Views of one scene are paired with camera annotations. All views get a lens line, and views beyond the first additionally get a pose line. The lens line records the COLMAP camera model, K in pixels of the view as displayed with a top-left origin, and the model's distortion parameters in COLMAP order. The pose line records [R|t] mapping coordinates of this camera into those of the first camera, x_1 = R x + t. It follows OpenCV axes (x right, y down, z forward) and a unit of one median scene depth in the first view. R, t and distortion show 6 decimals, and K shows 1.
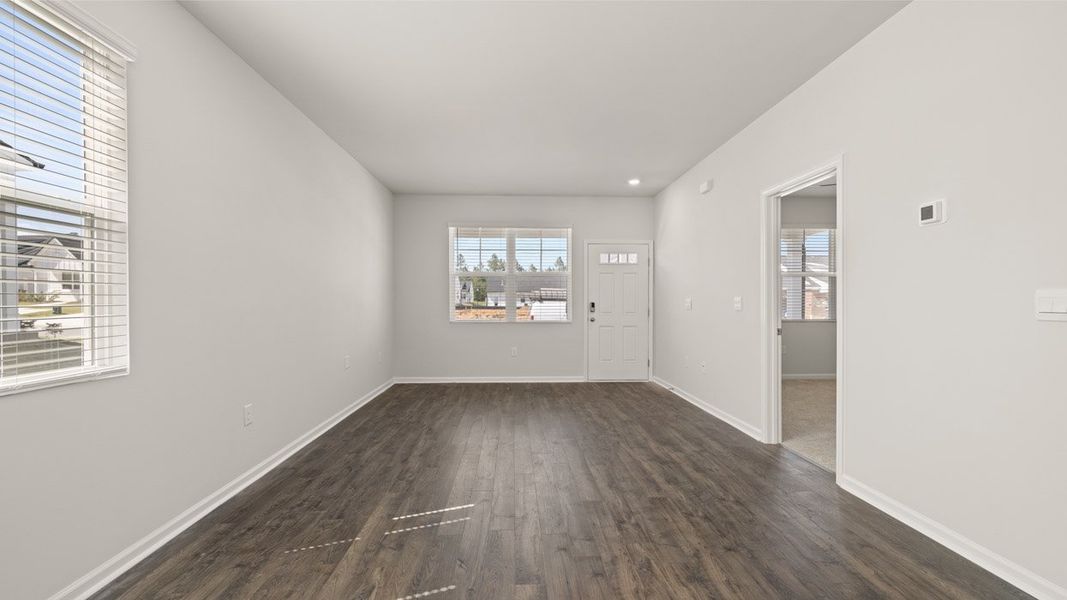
lens RADIAL K [[447.3, 0, 532.7], [0, 447.3, 305.9], [0, 0, 1]] dist [0.003778, 0.001135]
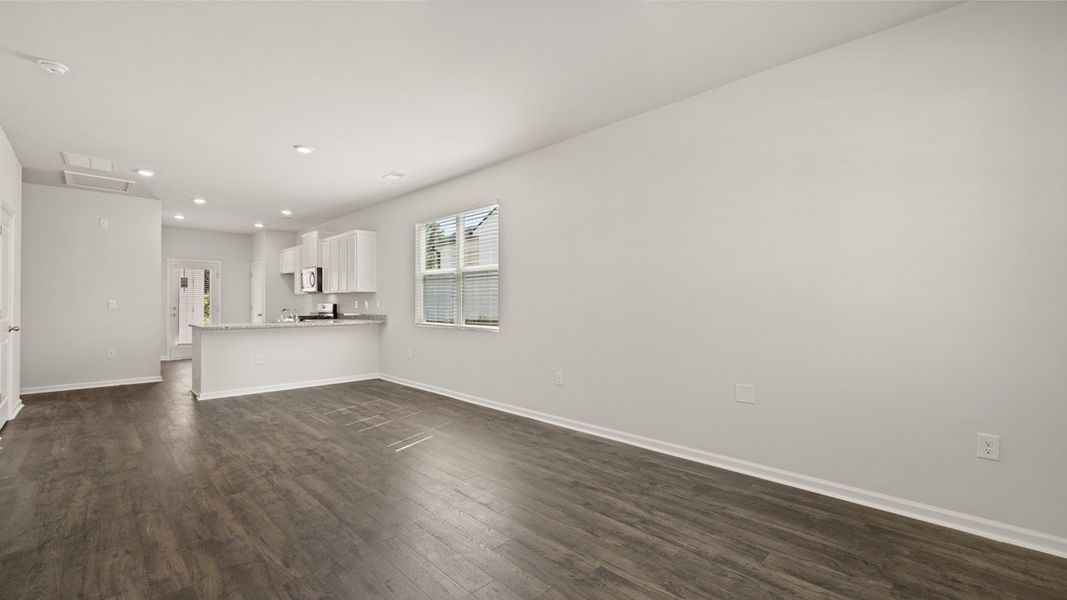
lens RADIAL K [[447.3, 0, 536.6], [0, 447.3, 306.0], [0, 0, 1]] dist [0.003778, 0.001135]
pose [[-0.736648, 0.006747, -0.676242, 0.364800], [-0.005269, 0.999863, 0.015715, -0.020432], [0.676255, 0.015139, -0.736512, 1.752196]]
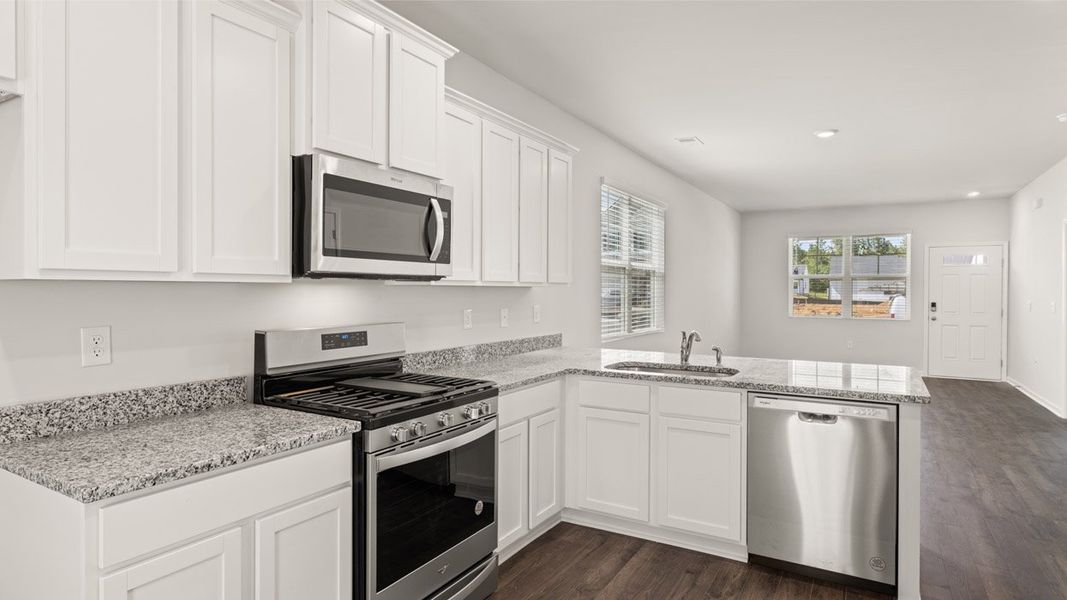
lens RADIAL K [[576.8, 0, 534.0], [0, 576.8, 295.1], [0, 0, 1]] dist [-0.002577, 0.002777]
pose [[0.838453, 0.007377, -0.544924, 0.161667], [-0.009452, 0.999955, -0.001005, -0.027823], [0.544892, 0.005993, 0.838485, -1.278206]]
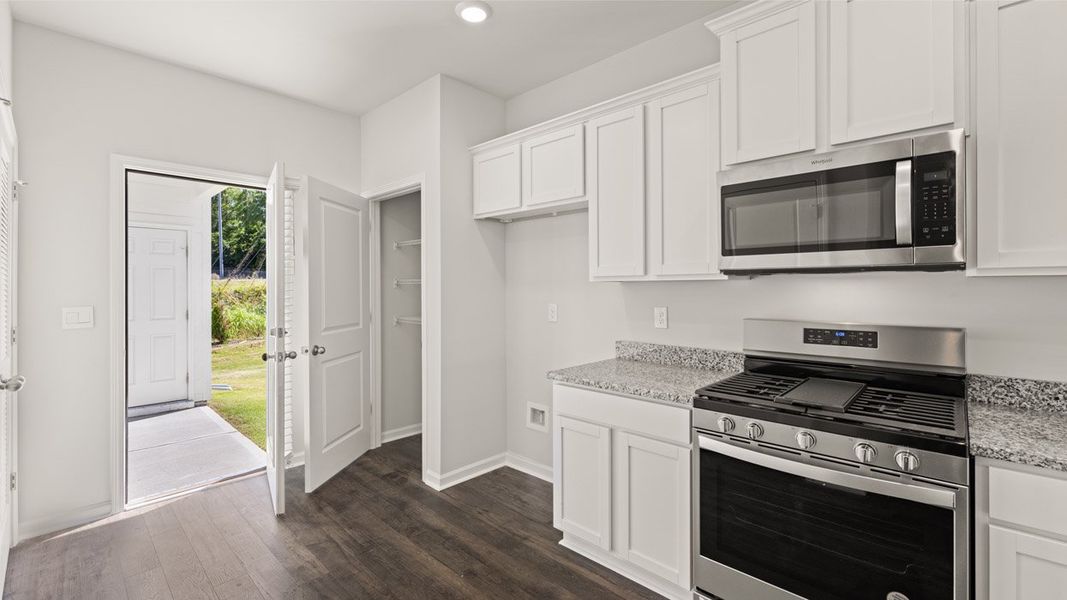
lens RADIAL K [[447.3, 0, 536.0], [0, 447.3, 285.8], [0, 0, 1]] dist [0.003778, 0.001135]
pose [[-0.713082, 0.001087, -0.701080, 0.198898], [-0.002838, 0.999986, 0.004437, -0.032792], [0.701075, 0.005154, -0.713069, -0.673773]]
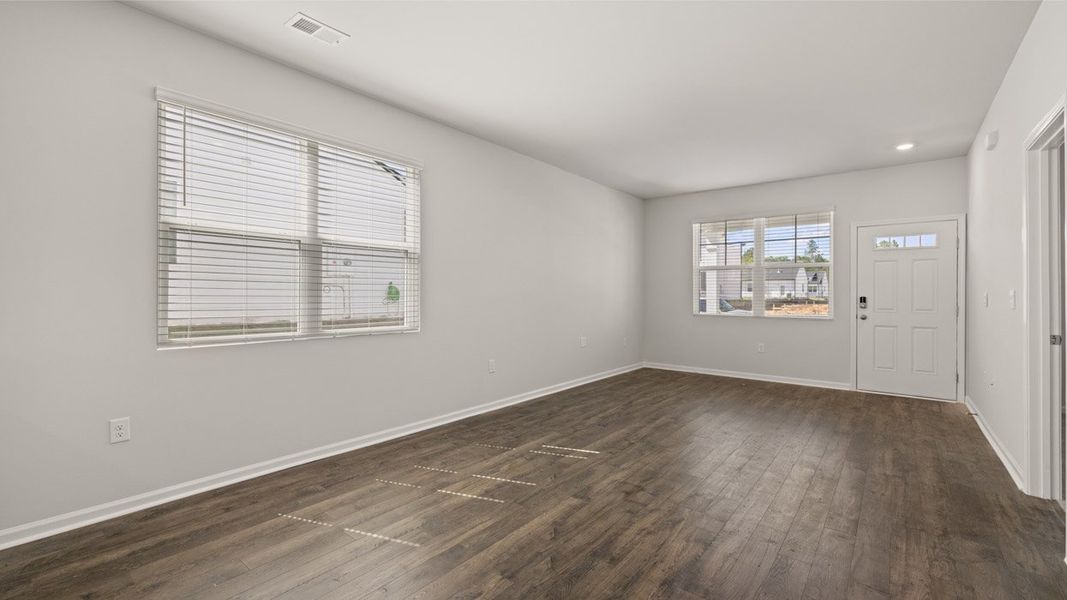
lens RADIAL K [[447.3, 0, 529.7], [0, 447.3, 293.6], [0, 0, 1]] dist [0.003778, 0.001135]
pose [[0.747096, 0.001411, -0.664714, 0.434707], [-0.009960, 0.999909, -0.009072, 0.000394], [0.664641, 0.013398, 0.747042, -0.076121]]
